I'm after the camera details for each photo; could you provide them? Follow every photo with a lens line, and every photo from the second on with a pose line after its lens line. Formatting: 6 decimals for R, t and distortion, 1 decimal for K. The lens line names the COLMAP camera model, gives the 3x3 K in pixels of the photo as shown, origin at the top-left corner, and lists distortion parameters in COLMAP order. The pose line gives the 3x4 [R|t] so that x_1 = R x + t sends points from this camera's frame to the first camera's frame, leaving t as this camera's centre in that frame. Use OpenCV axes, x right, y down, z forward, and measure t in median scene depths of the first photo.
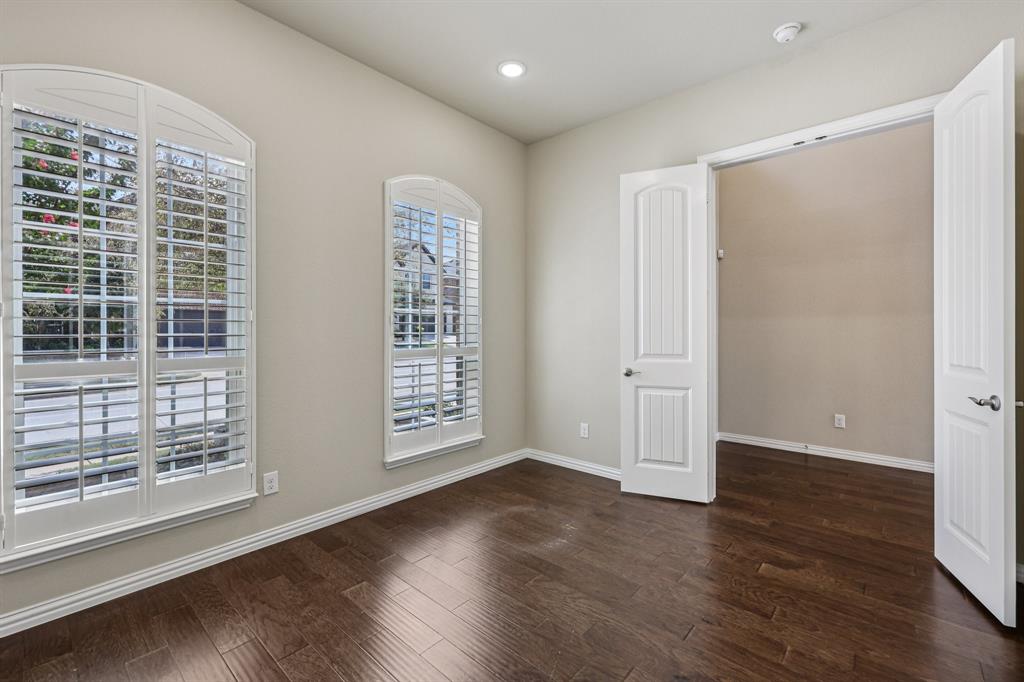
lens RADIAL K [[438.4, 0, 514.8], [0, 438.4, 339.7], [0, 0, 1]] dist [0.001401, 0.000391]
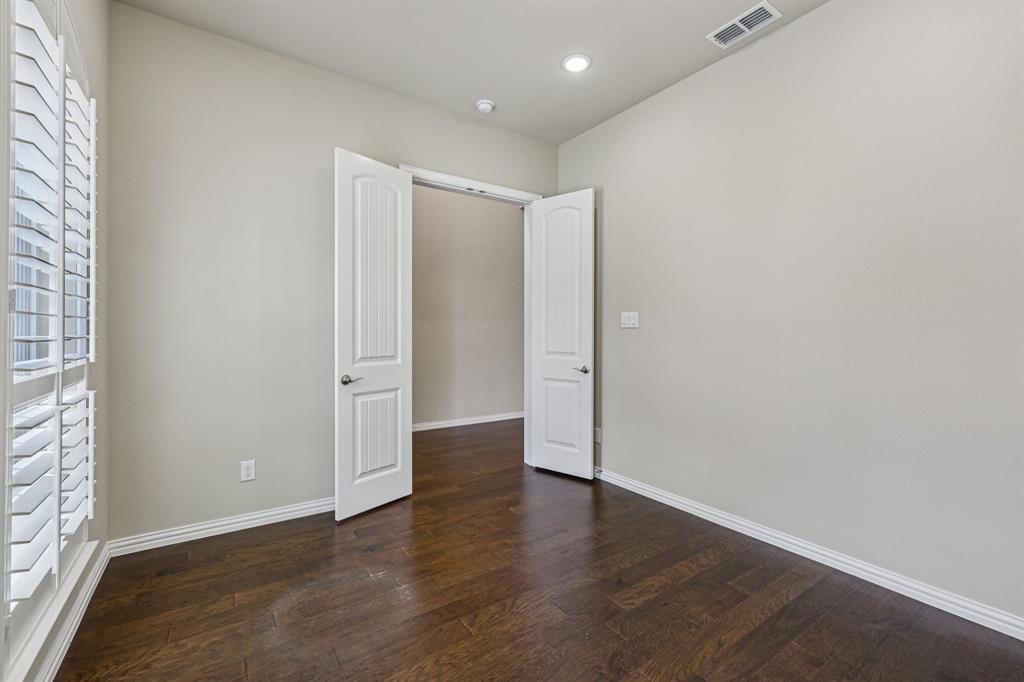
lens RADIAL K [[438.4, 0, 512.6], [0, 438.4, 340.3], [0, 0, 1]] dist [0.001401, 0.000391]
pose [[0.242355, -0.016461, 0.970048, -0.518591], [0.015190, 0.999798, 0.013171, -0.010222], [-0.970069, 0.011543, 0.242556, 0.488045]]
